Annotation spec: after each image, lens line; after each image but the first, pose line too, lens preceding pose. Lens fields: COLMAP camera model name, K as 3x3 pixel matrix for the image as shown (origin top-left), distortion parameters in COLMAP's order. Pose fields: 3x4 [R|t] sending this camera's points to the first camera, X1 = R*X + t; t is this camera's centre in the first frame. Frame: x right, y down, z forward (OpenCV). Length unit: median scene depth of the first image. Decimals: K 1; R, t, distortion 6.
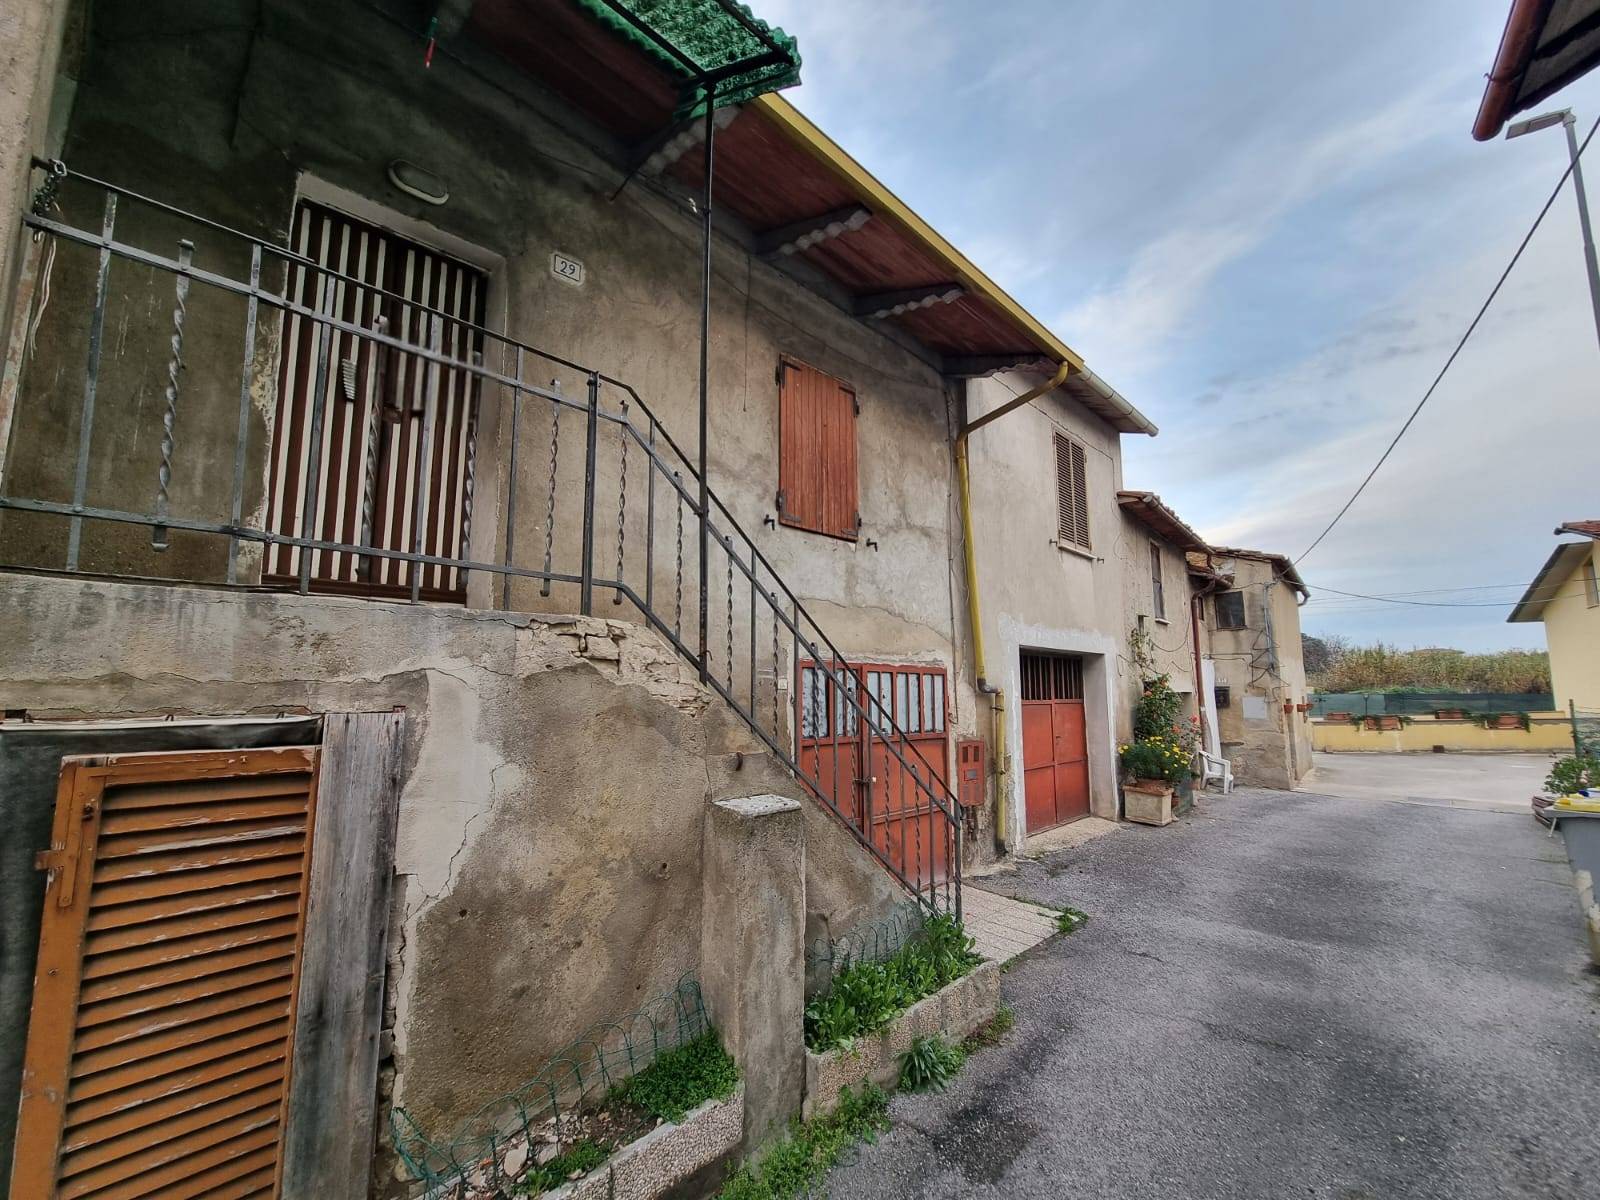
lens RADIAL K [[655.2, 0, 802.8], [0, 655.2, 614.6], [0, 0, 1]] dist [-0.002631, 0.000147]
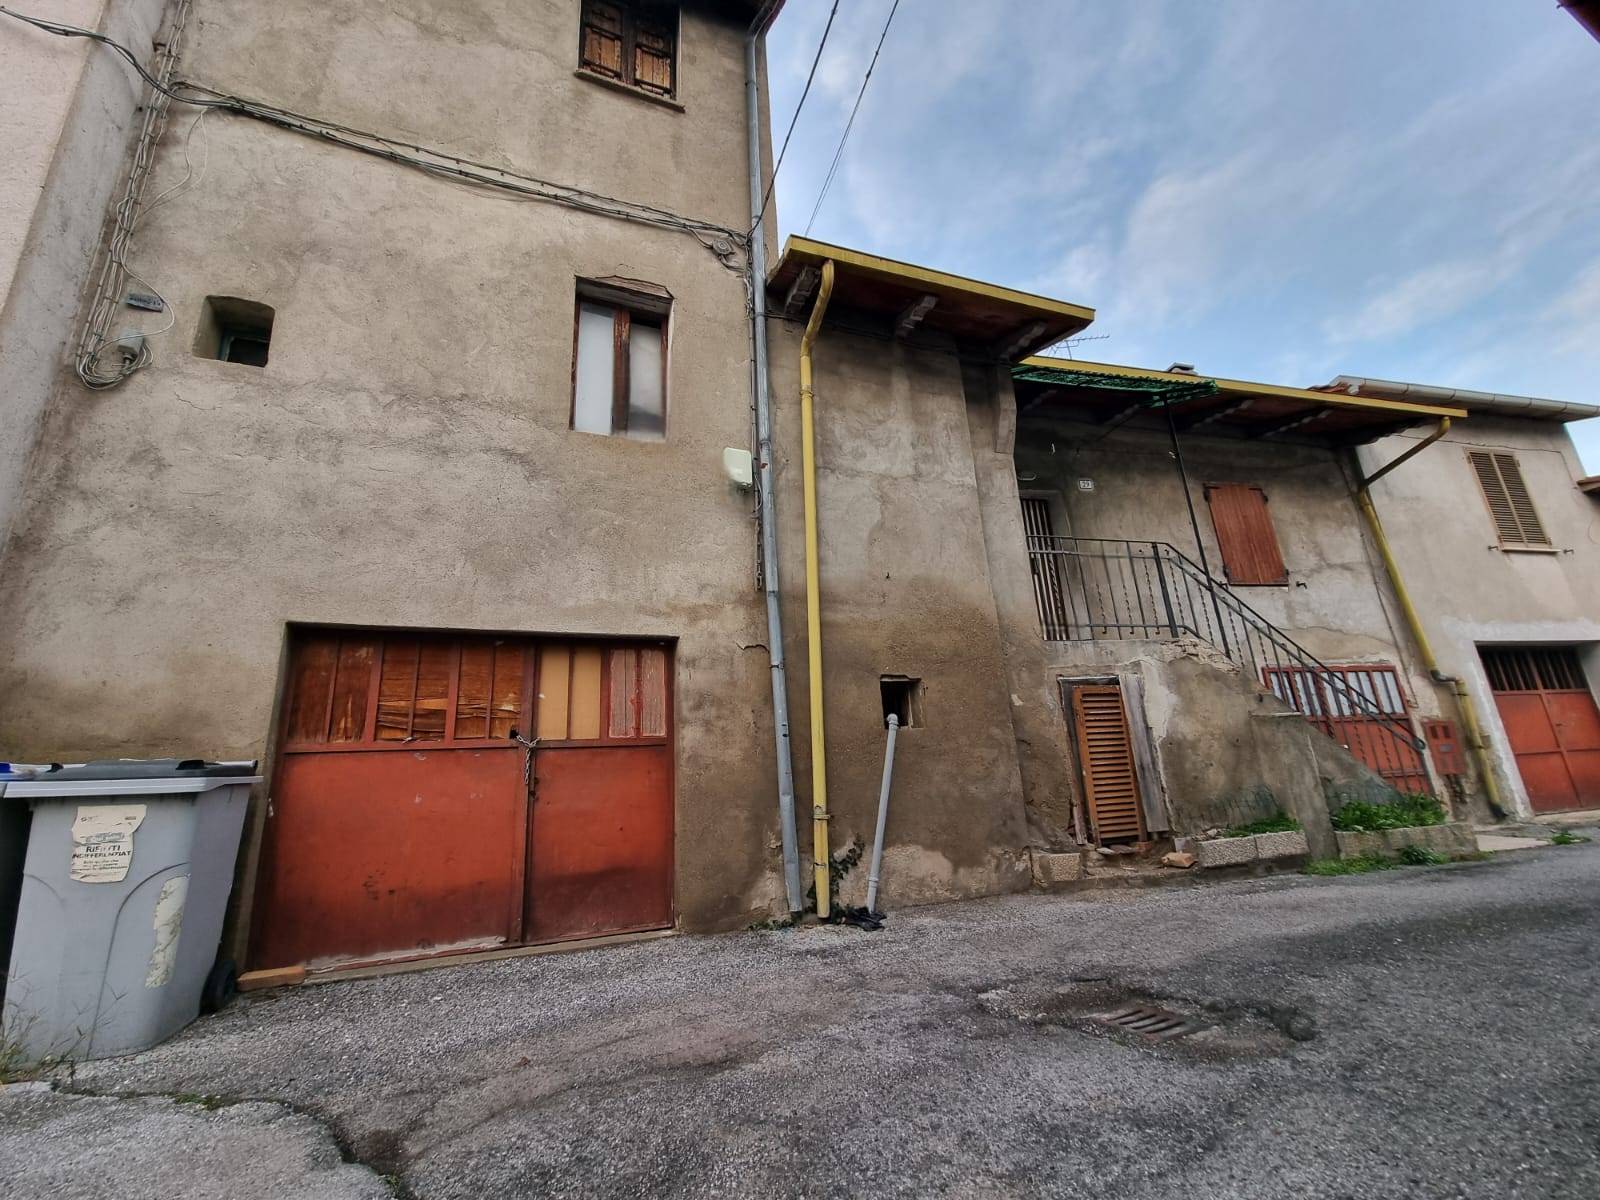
lens RADIAL K [[659.9, 0, 803.9], [0, 659.9, 613.4], [0, 0, 1]] dist [-0.003341, 0.001054]
pose [[0.849046, -0.193515, -0.491602, -0.142890], [0.122956, 0.977330, -0.172360, 0.080589], [0.513811, 0.085896, 0.853592, -0.922186]]
